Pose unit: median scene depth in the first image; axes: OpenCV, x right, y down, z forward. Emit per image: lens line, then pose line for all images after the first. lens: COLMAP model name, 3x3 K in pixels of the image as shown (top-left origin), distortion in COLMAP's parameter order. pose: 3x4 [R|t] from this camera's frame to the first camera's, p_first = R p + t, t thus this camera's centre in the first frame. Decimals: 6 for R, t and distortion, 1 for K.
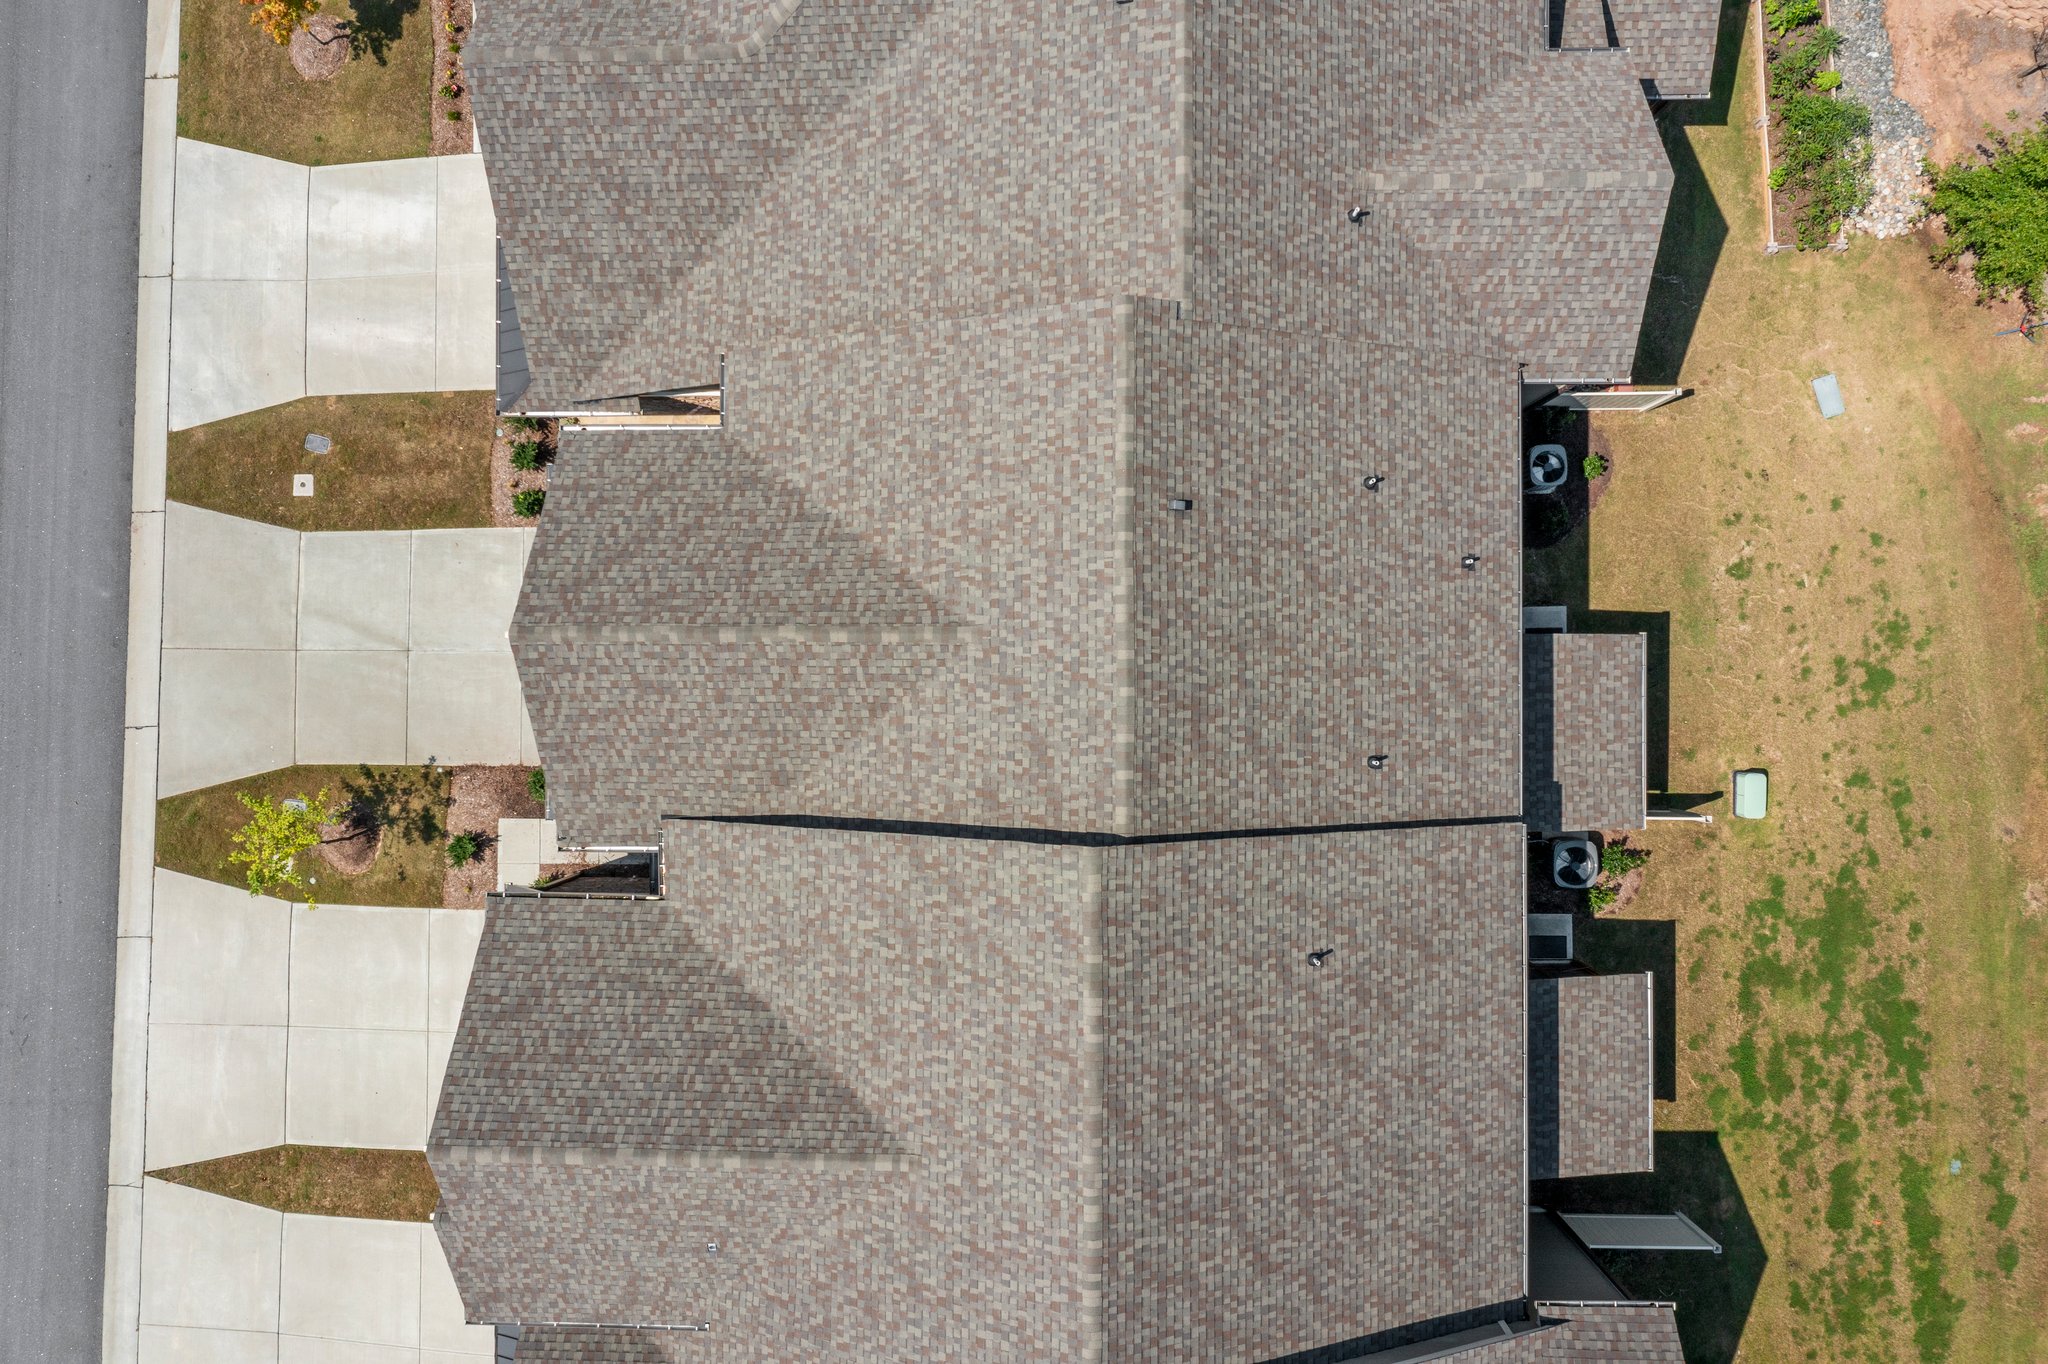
lens RADIAL K [[1587.1, 0, 1024.0], [0, 1587.1, 682.0], [0, 0, 1]] dist [-0.006746, 0.008233]
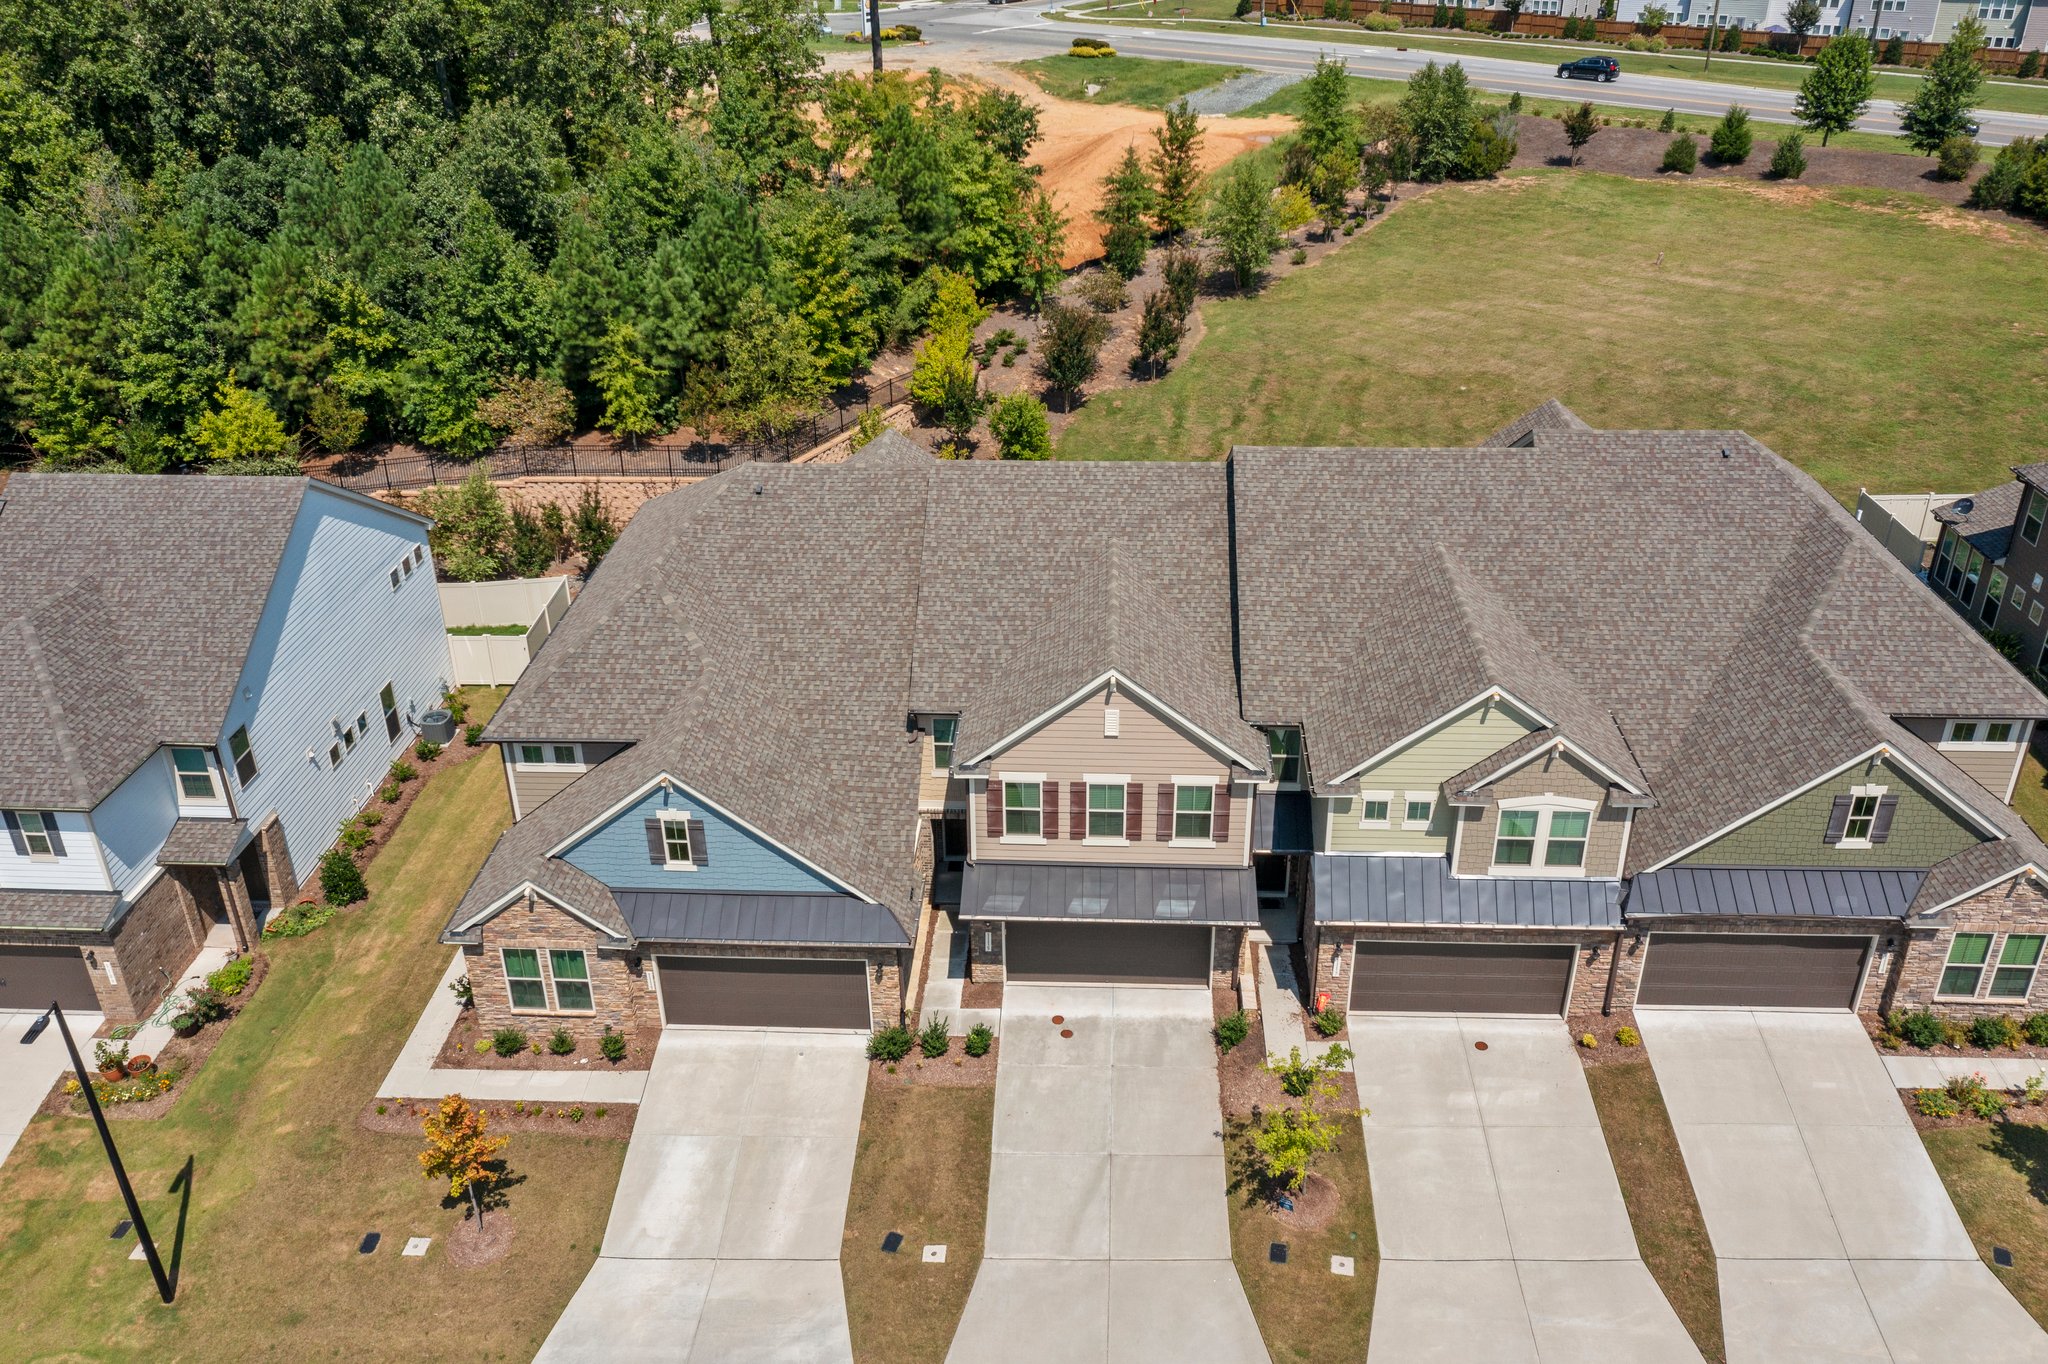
lens RADIAL K [[1587.1, 0, 1024.0], [0, 1587.1, 682.0], [0, 0, 1]] dist [-0.006746, 0.008233]
pose [[0.047828, -0.458035, 0.887647, -1.155437], [0.998815, 0.013925, -0.046633, -0.032010], [0.008999, 0.888825, 0.458158, 0.268792]]
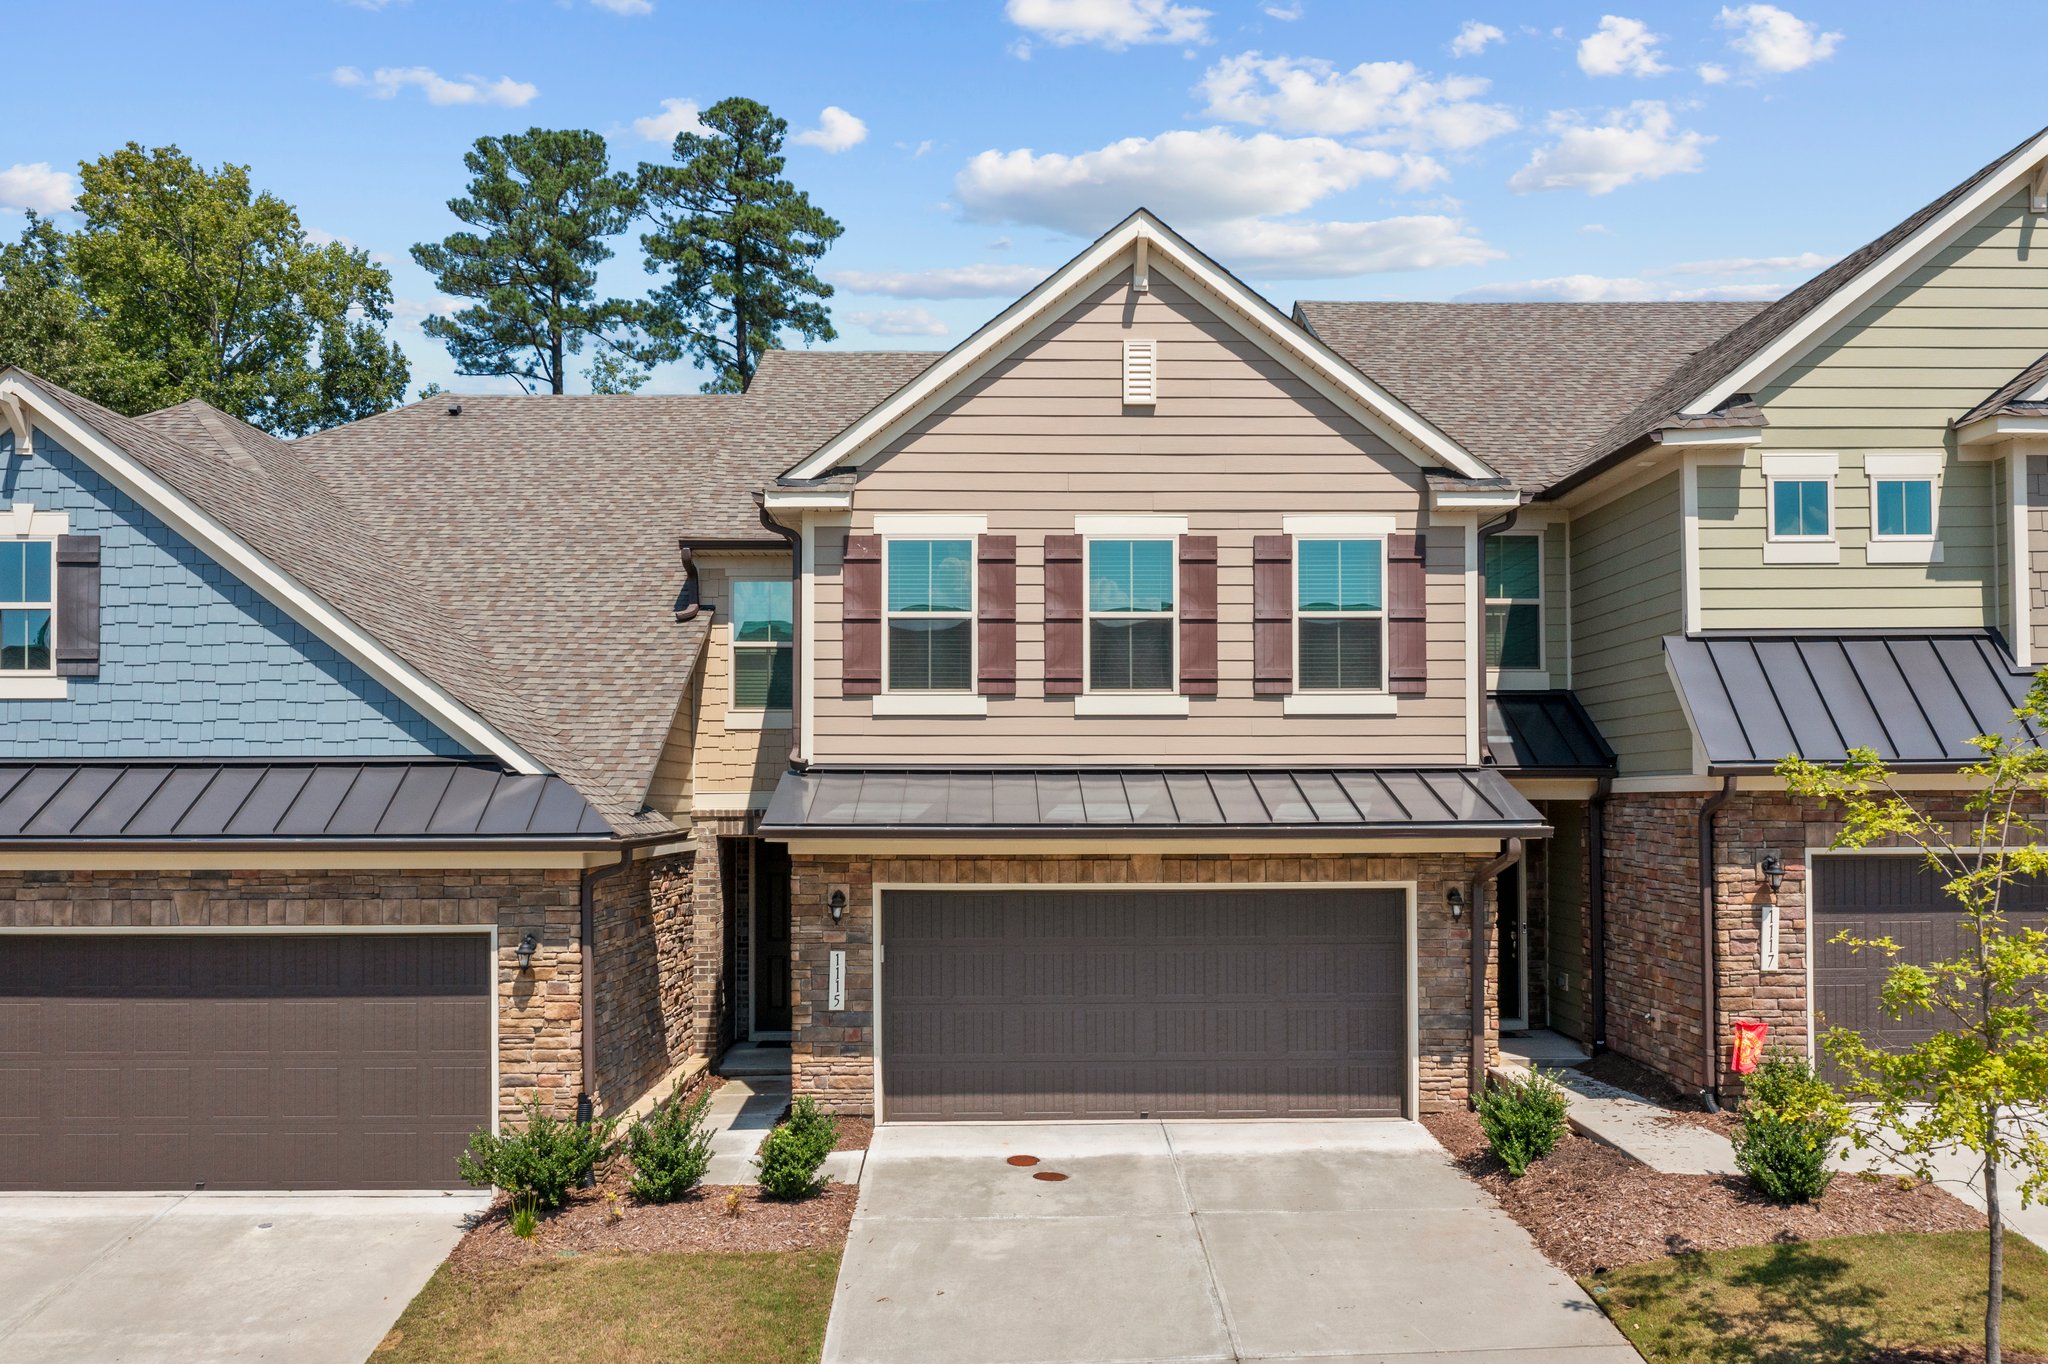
lens RADIAL K [[1642.4, 0, 1021.5], [0, 1642.4, 772.5], [0, 0, 1]] dist [-0.009904, 0.013438]
pose [[-0.014198, 0.028188, 0.999502, -0.692137], [0.999898, -0.000802, 0.014227, -0.063178], [0.001203, 0.999602, -0.028174, 0.905157]]
